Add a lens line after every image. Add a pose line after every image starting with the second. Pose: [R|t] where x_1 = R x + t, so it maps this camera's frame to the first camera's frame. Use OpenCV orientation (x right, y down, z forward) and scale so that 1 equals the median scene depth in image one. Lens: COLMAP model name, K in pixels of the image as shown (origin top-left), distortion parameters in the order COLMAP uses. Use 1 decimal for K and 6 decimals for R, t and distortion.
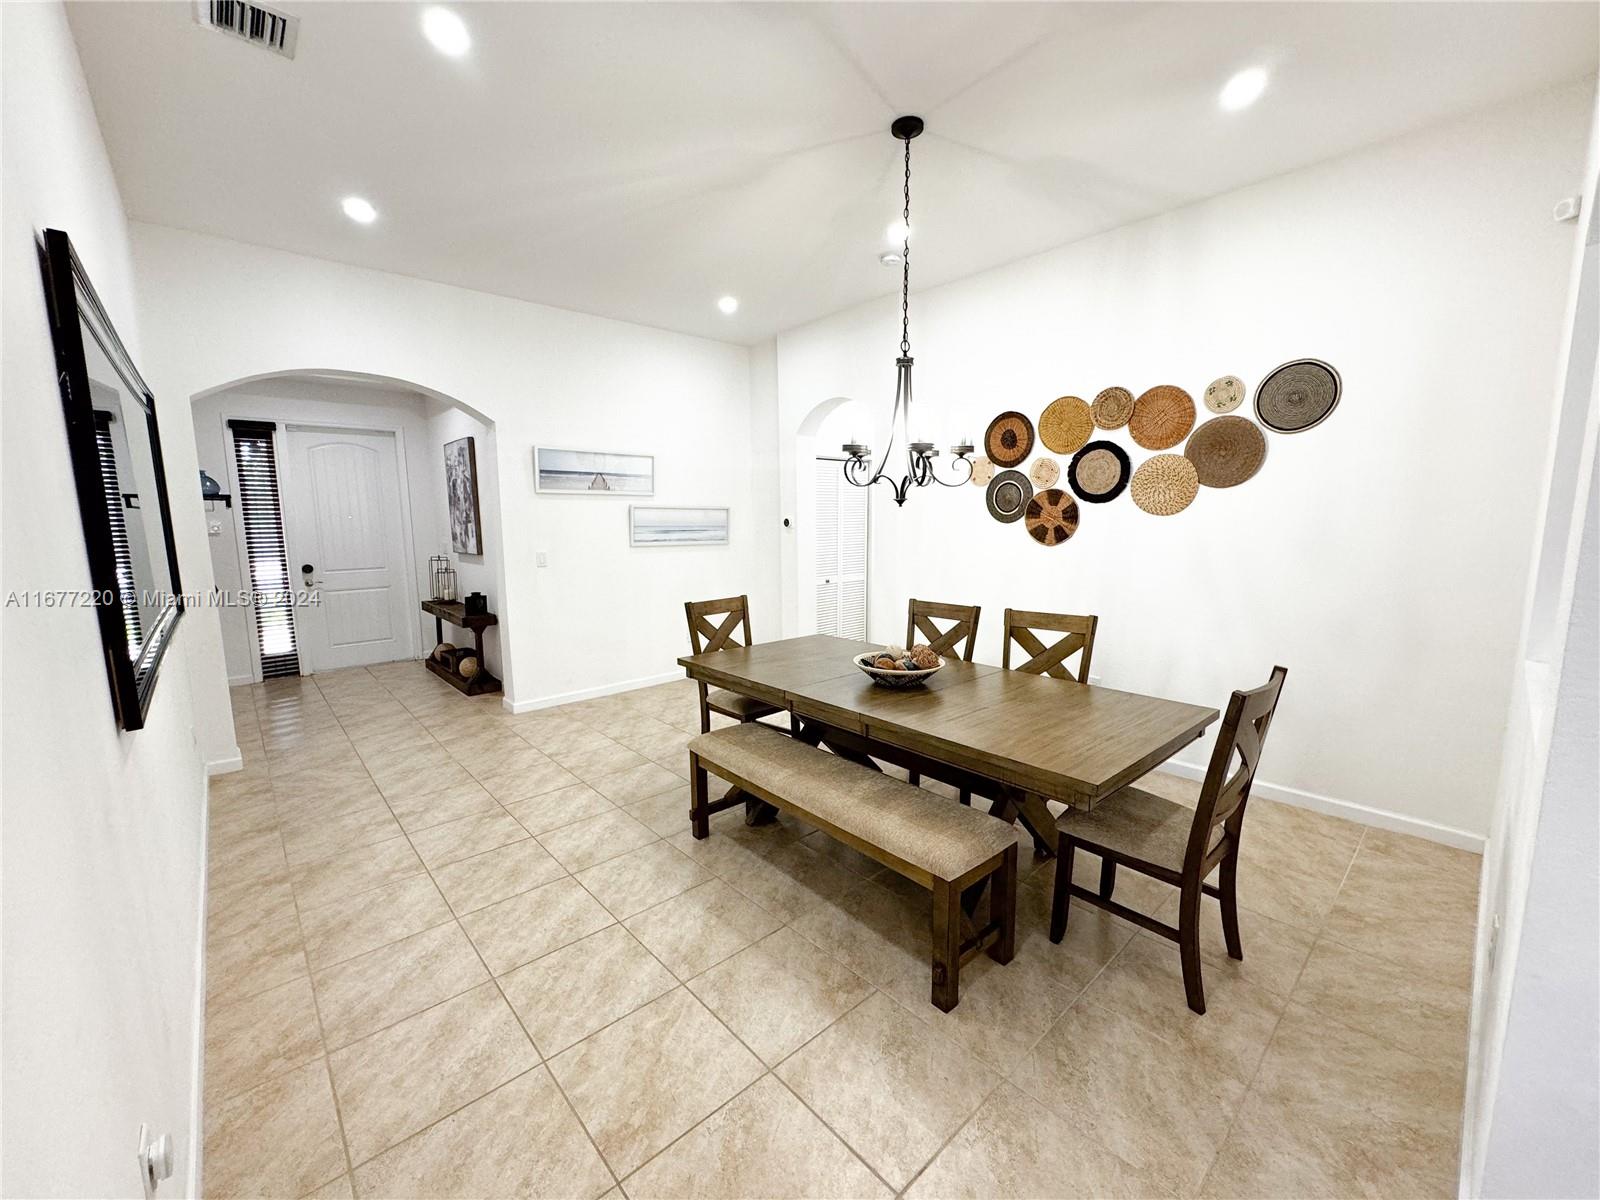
lens RADIAL K [[640.8, 0, 803.2], [0, 640.8, 599.3], [0, 0, 1]] dist [-0.003923, 0.000229]
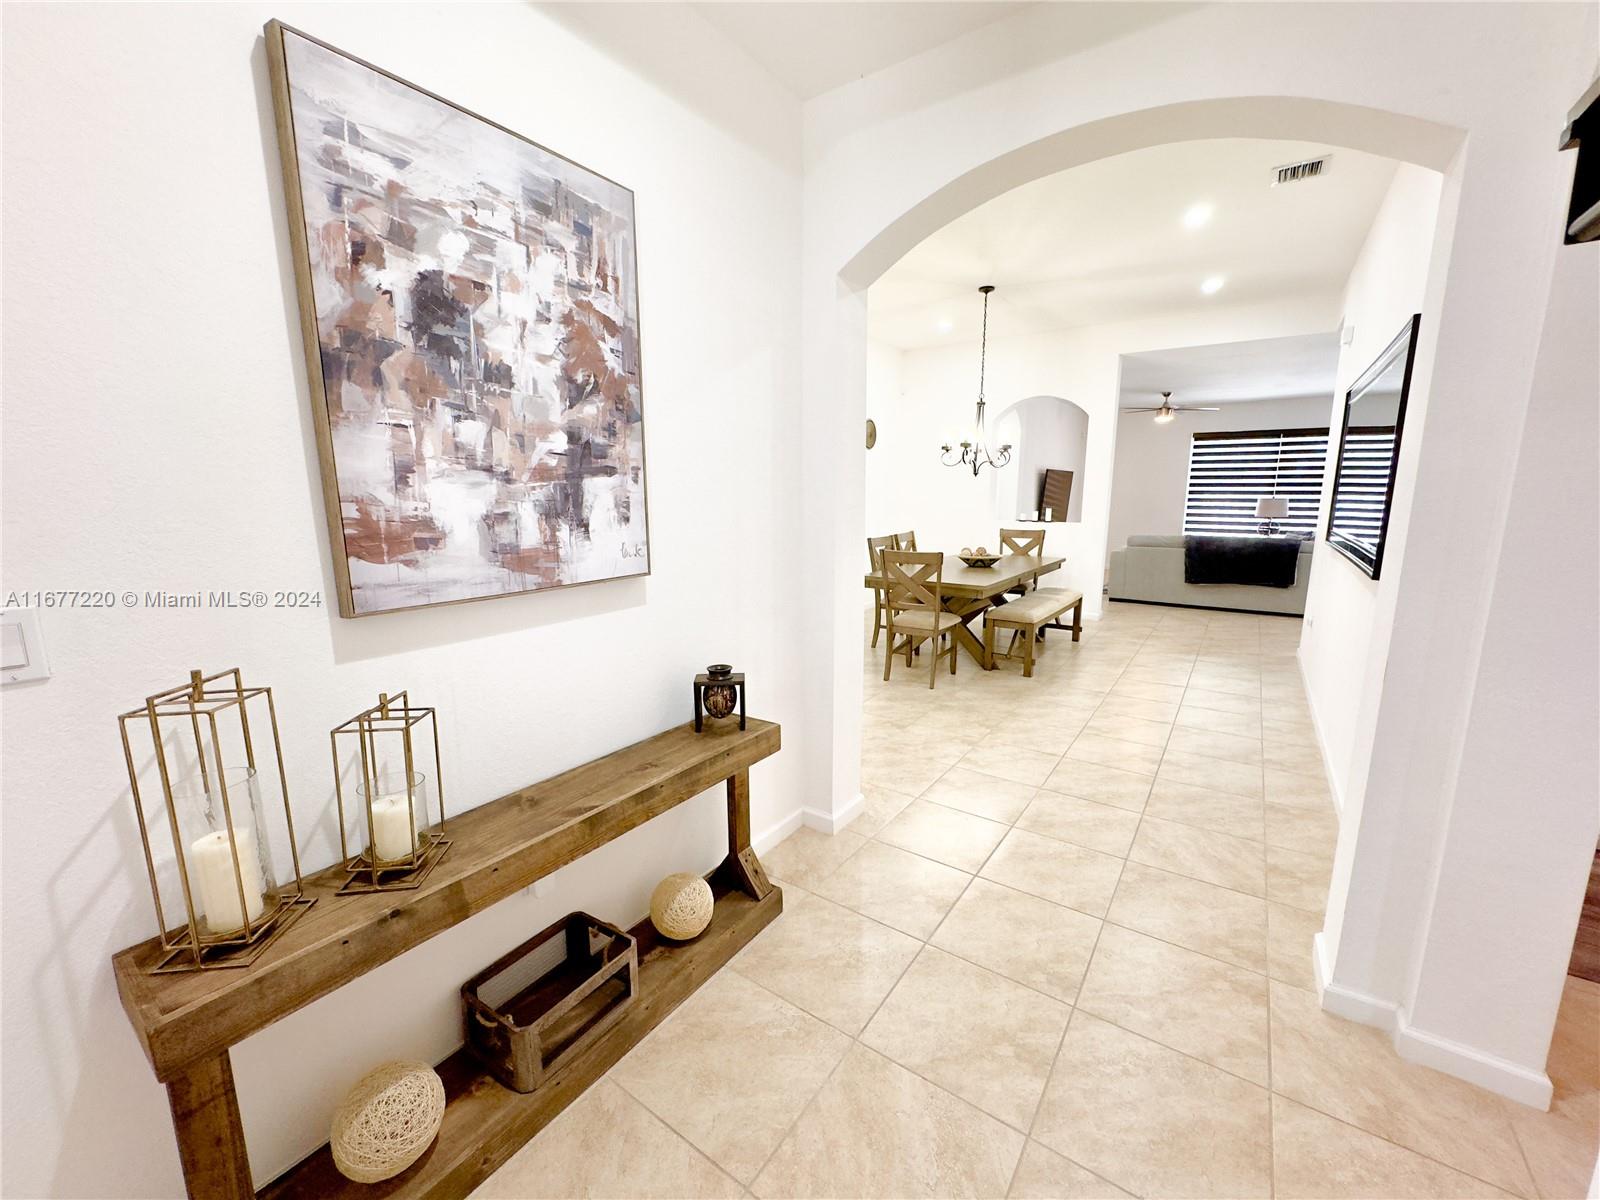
lens RADIAL K [[640.8, 0, 795.3], [0, 640.8, 599.4], [0, 0, 1]] dist [-0.003923, 0.000229]
pose [[-0.215663, -0.156134, 0.963904, -1.316442], [0.128283, 0.974048, 0.186479, -0.169177], [-0.968005, 0.163869, -0.190037, 1.546190]]
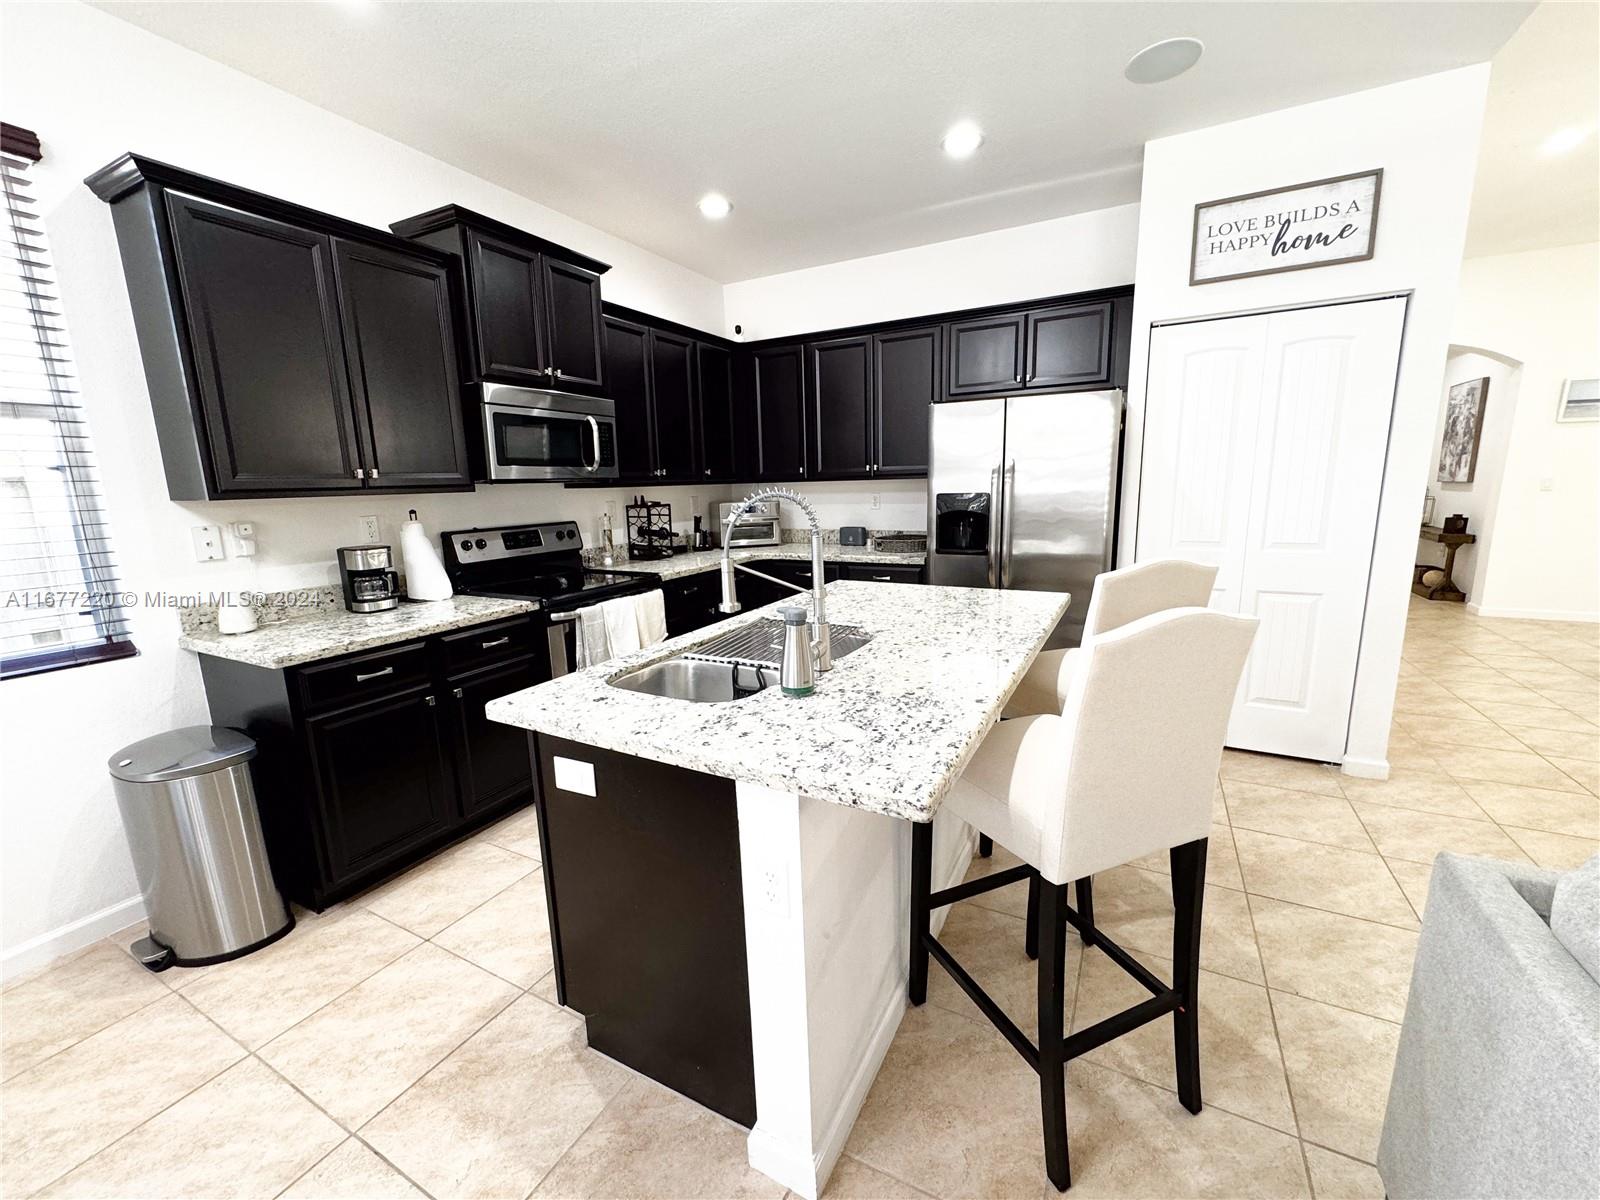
lens RADIAL K [[640.8, 0, 797.0], [0, 640.8, 602.3], [0, 0, 1]] dist [-0.003923, 0.000229]
pose [[0.333047, 0.178177, -0.925923, 0.295532], [-0.102332, 0.983014, 0.152355, 0.141142], [0.937341, 0.044010, 0.345623, -0.801490]]
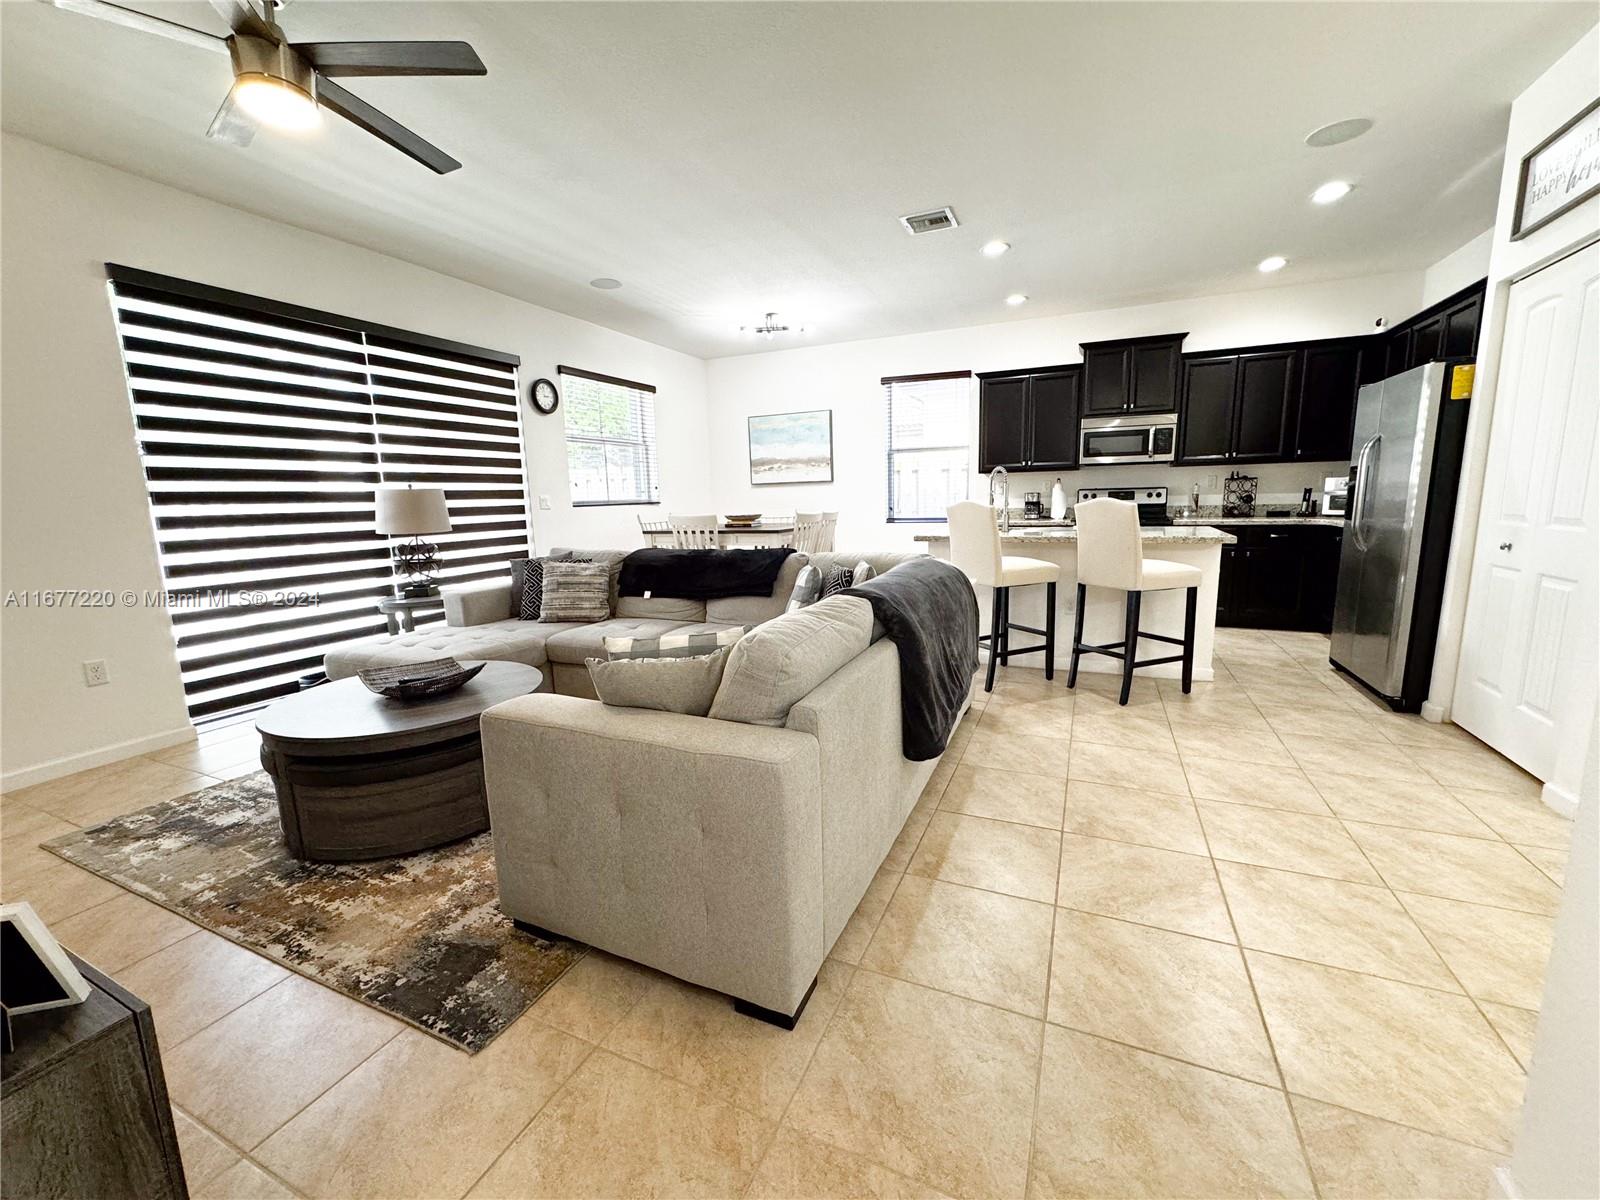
lens RADIAL K [[640.8, 0, 800.4], [0, 640.8, 604.8], [0, 0, 1]] dist [-0.003923, 0.000229]
pose [[-0.917692, 0.099999, -0.384502, 0.746934], [-0.017446, 0.956729, 0.290458, 0.035968], [0.396909, 0.273258, -0.876238, 0.322469]]
